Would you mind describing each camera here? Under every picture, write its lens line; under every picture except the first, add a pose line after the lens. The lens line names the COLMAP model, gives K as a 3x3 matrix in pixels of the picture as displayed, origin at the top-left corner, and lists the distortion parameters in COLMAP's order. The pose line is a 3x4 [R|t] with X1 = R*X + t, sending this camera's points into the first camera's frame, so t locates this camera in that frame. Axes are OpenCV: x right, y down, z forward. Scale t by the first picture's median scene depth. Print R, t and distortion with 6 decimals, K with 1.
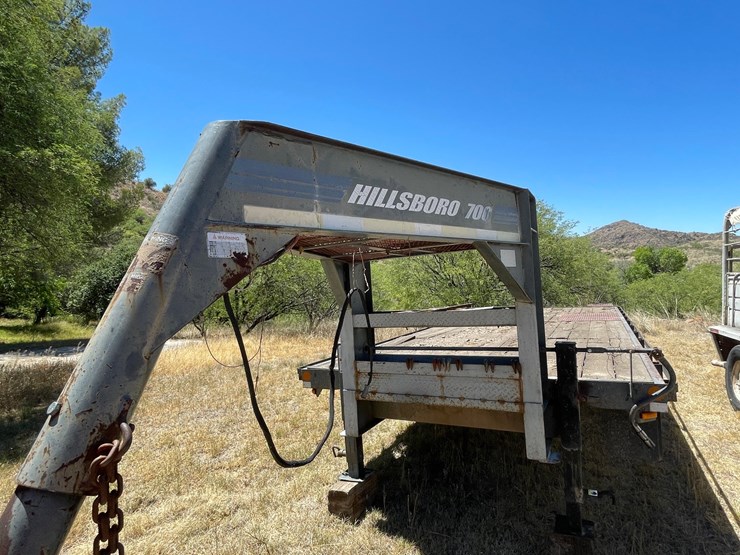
lens RADIAL K [[415.7, 0, 373.3], [0, 415.7, 279.3], [0, 0, 1]] dist [-0.001541, -0.000606]
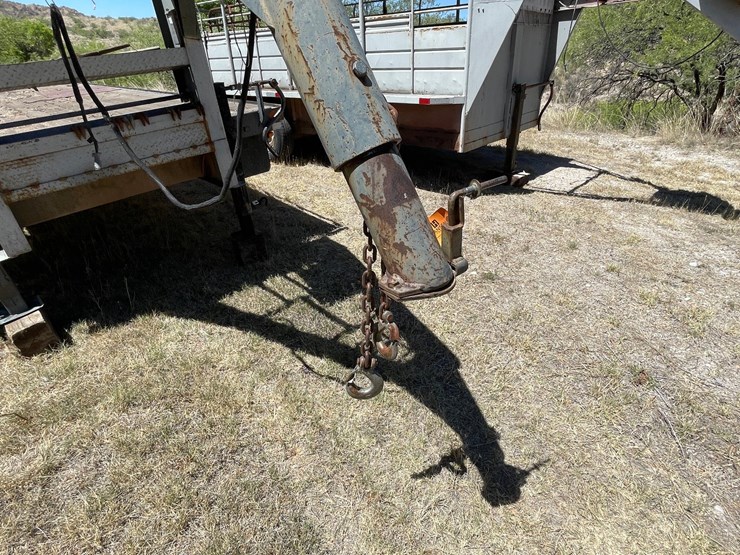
lens RADIAL K [[415.8, 0, 366.1], [0, 415.8, 274.1], [0, 0, 1]] dist [-0.000173, -0.001868]
pose [[0.322404, -0.454563, 0.830318, -0.539990], [0.033485, 0.882084, 0.469901, 0.090025], [-0.946010, -0.123695, 0.299609, 0.209805]]
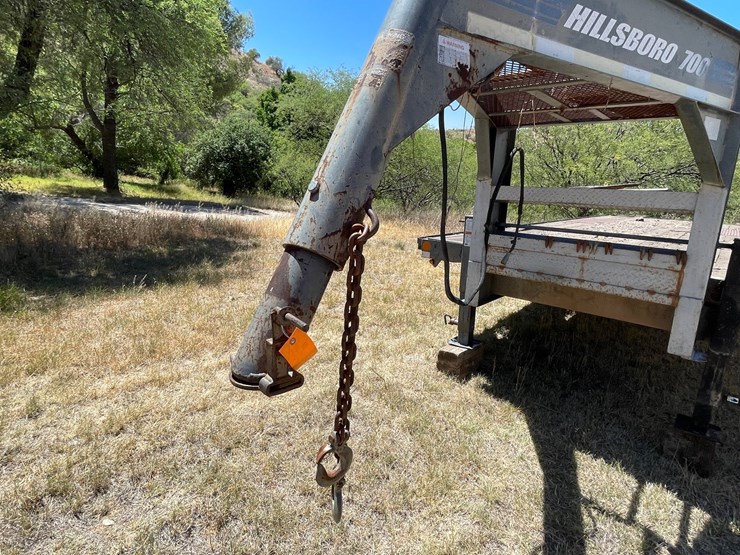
lens RADIAL K [[415.8, 0, 366.1], [0, 415.8, 274.1], [0, 0, 1]] dist [-0.000173, -0.001868]
pose [[0.968569, 0.148456, -0.199586, -0.121228], [-0.095916, 0.963224, 0.250997, 0.077529], [0.229508, -0.223964, 0.947189, -0.017507]]
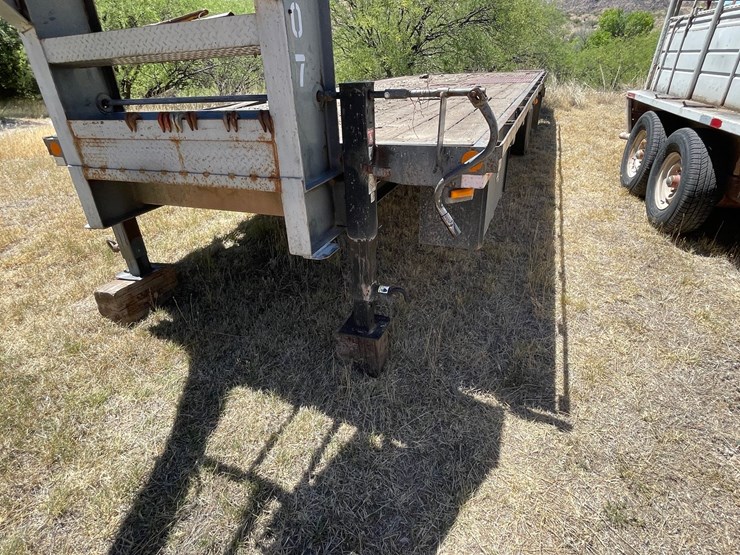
lens RADIAL K [[415.8, 0, 366.1], [0, 415.8, 274.1], [0, 0, 1]] dist [-0.000173, -0.001868]
pose [[0.994435, -0.037649, 0.098396, 0.388191], [-0.013598, 0.880286, 0.474248, 0.104519], [-0.104472, -0.472946, 0.874876, 0.299842]]
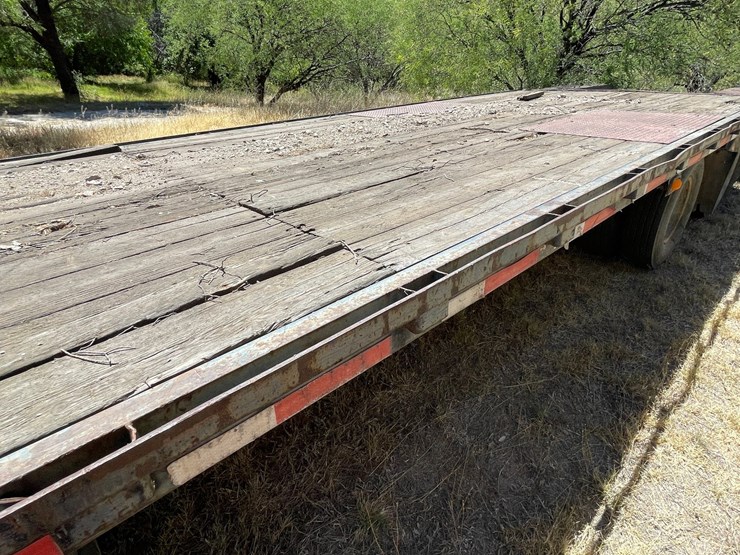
lens RADIAL K [[418.5, 0, 353.5], [0, 418.5, 282.2], [0, 0, 1]] dist [-0.002001, -0.001020]
pose [[0.940870, 0.180776, -0.286501, 1.022972], [-0.011791, 0.862680, 0.505612, 0.049288], [0.338561, -0.472337, 0.813802, 1.229836]]
